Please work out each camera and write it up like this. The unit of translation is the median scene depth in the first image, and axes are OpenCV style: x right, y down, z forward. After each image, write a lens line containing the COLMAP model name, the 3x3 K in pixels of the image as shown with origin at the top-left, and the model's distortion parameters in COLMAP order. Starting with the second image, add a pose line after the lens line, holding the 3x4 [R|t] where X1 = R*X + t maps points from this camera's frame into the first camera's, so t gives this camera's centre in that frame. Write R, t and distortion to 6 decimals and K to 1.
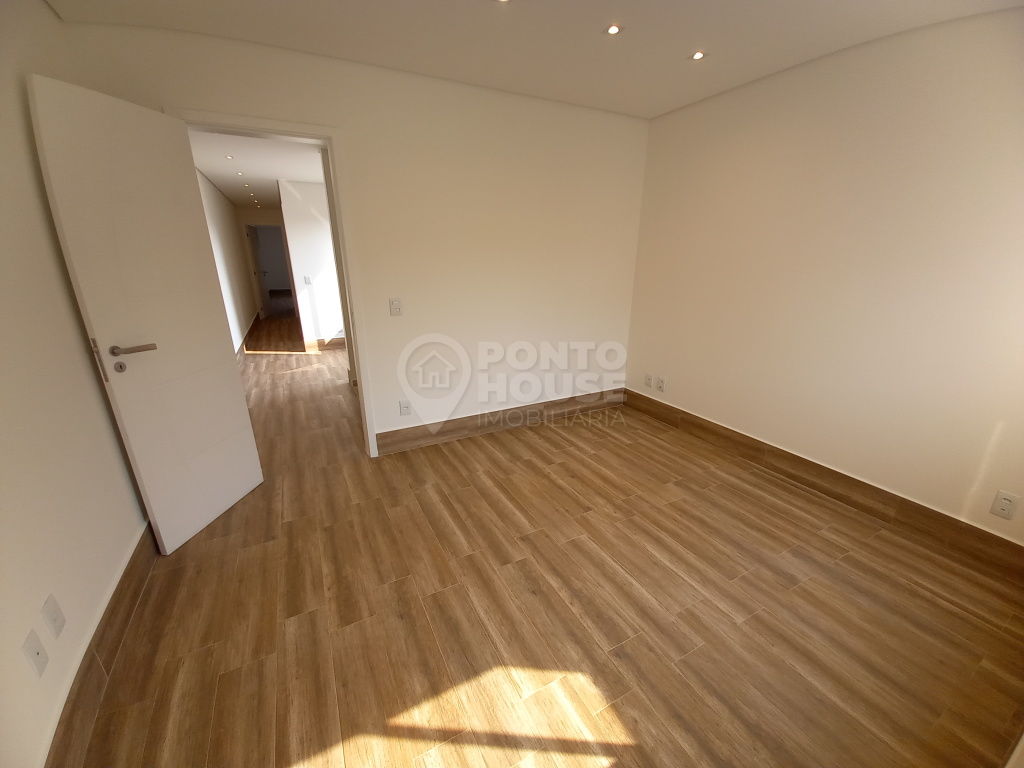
lens RADIAL K [[399.7, 0, 509.8], [0, 399.7, 387.3], [0, 0, 1]] dist [0.012185, -0.013036]
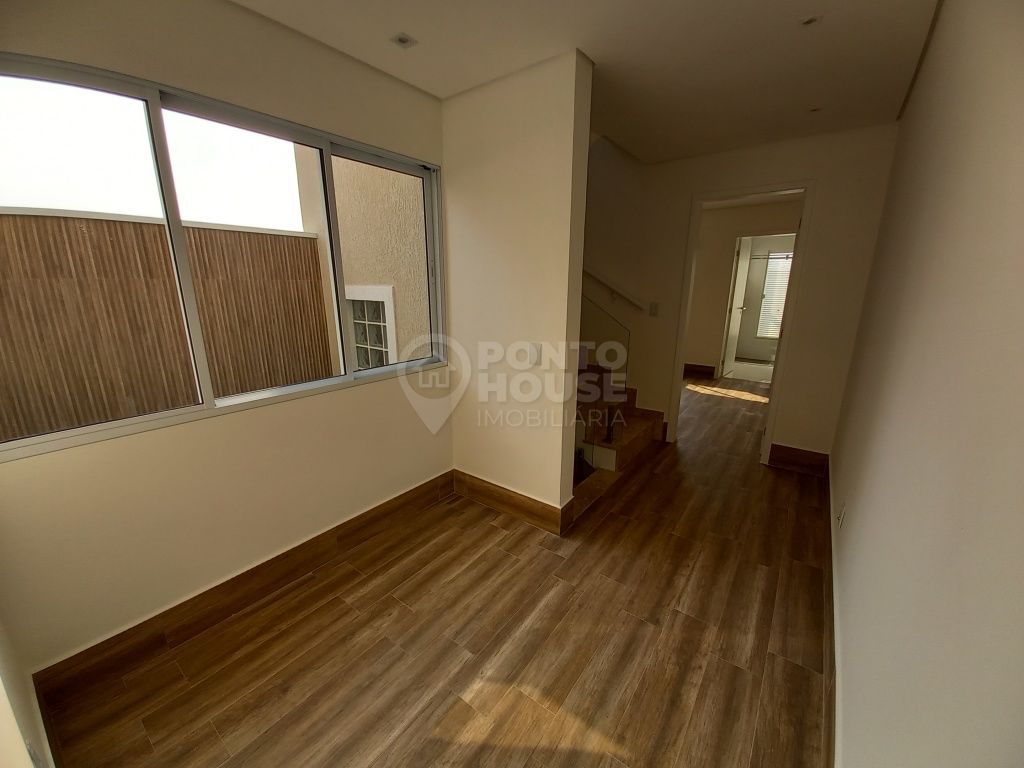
lens RADIAL K [[413.4, 0, 489.3], [0, 413.4, 399.3], [0, 0, 1]] dist [-0.016418, -0.000132]
pose [[-0.408742, -0.255307, 0.876213, -1.742566], [0.278193, 0.879532, 0.386047, -0.865562], [-0.869217, 0.401550, -0.288477, 2.621405]]
